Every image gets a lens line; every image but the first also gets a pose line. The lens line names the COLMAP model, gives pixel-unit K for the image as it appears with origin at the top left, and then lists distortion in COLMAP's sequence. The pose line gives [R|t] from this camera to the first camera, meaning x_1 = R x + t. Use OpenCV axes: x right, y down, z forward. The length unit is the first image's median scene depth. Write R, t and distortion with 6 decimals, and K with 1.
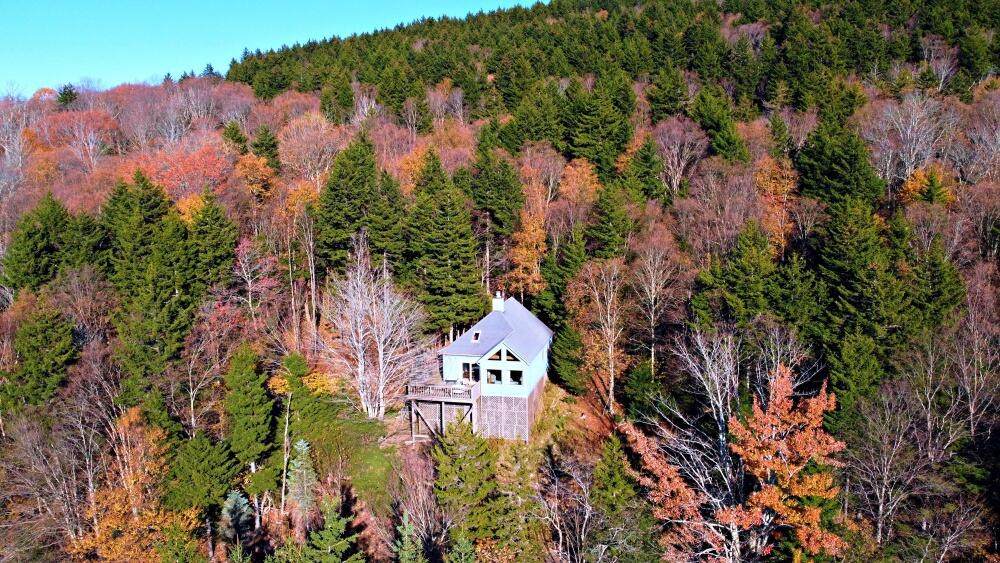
lens RADIAL K [[681.7, 0, 506.2], [0, 681.7, 277.4], [0, 0, 1]] dist [0.006201, 0.000125]
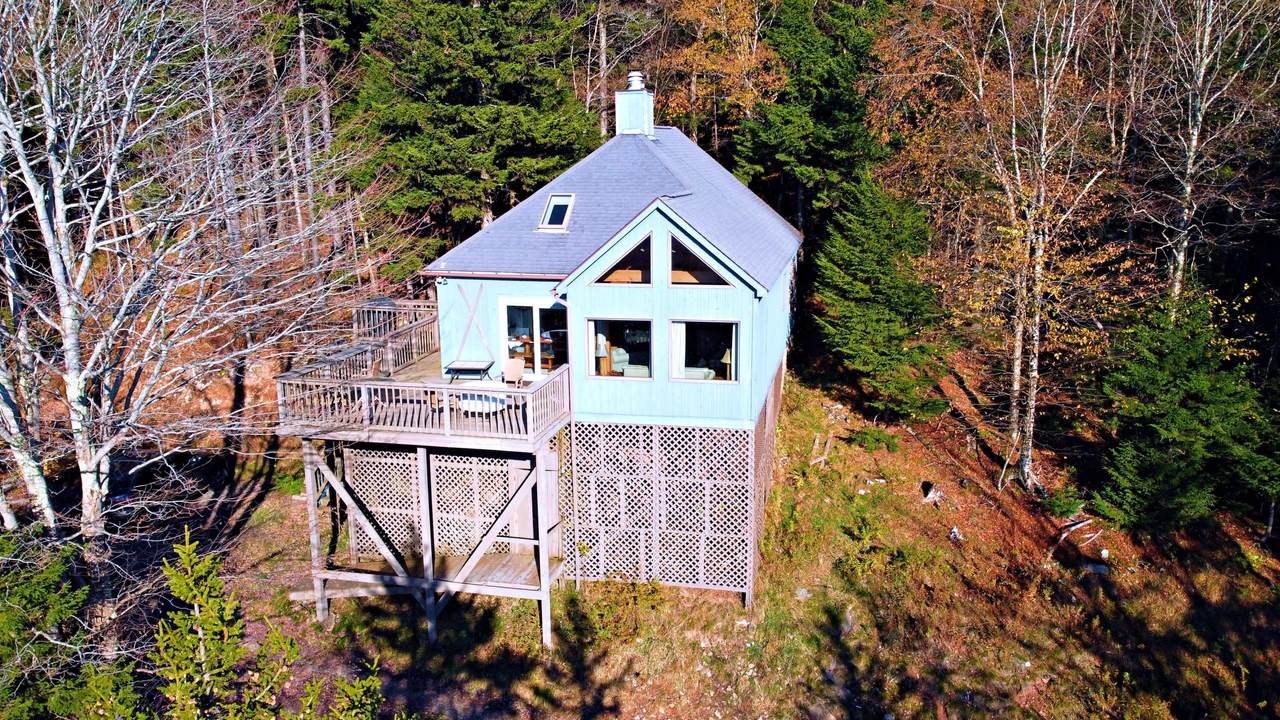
lens RADIAL K [[872.6, 0, 636.3], [0, 872.6, 363.6], [0, 0, 1]] dist [0.006201, 0.000125]
pose [[0.999990, -0.004143, 0.001594, -0.012396], [0.003986, 0.996089, 0.088261, 0.119492], [-0.001953, -0.088254, 0.996096, 0.657873]]
